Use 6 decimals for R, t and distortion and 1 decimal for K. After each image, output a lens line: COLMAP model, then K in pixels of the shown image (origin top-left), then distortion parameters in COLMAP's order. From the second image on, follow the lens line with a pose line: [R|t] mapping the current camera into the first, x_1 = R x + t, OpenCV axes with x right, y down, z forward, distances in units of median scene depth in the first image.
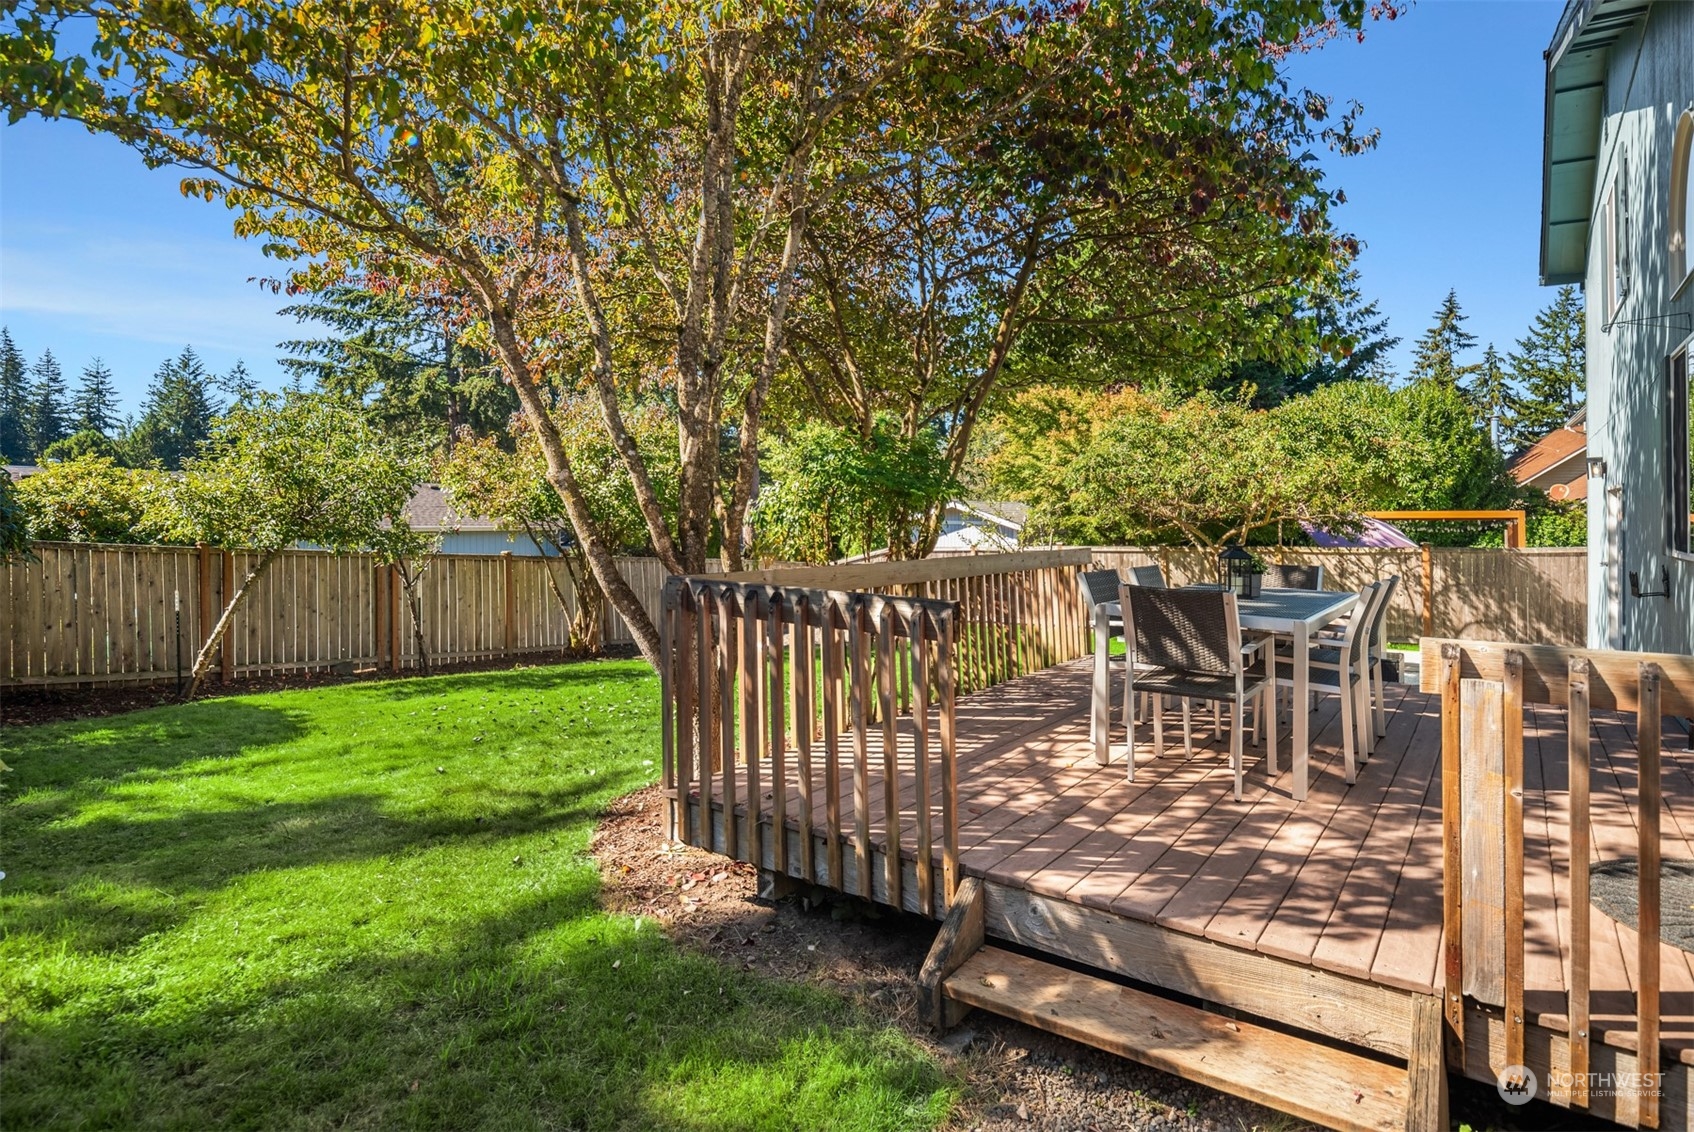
lens RADIAL K [[887.7, 0, 848.5], [0, 887.7, 531.6], [0, 0, 1]] dist [0.003307, -0.006742]
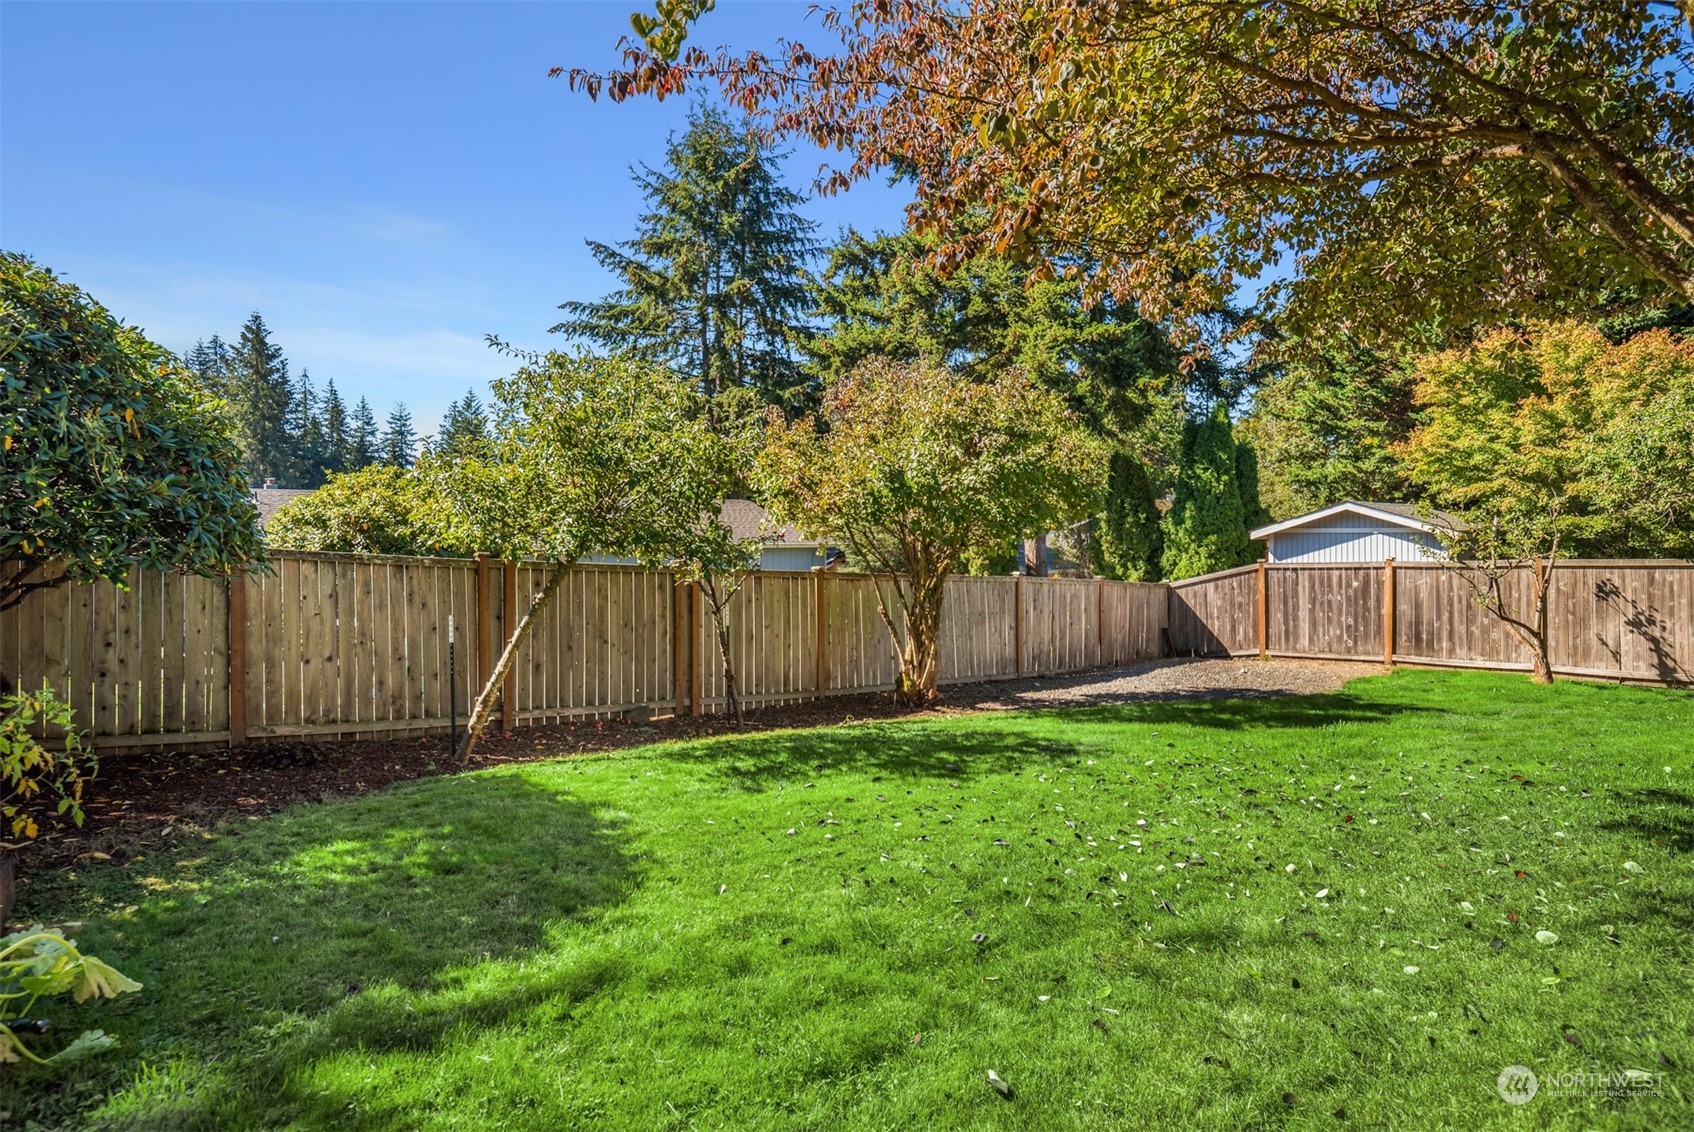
lens RADIAL K [[887.7, 0, 848.5], [0, 887.7, 531.6], [0, 0, 1]] dist [0.003307, -0.006742]
pose [[0.971932, -0.012294, -0.234942, -0.174066], [0.006458, 0.999652, -0.025590, 0.011578], [0.235175, 0.023354, 0.971672, 0.239570]]
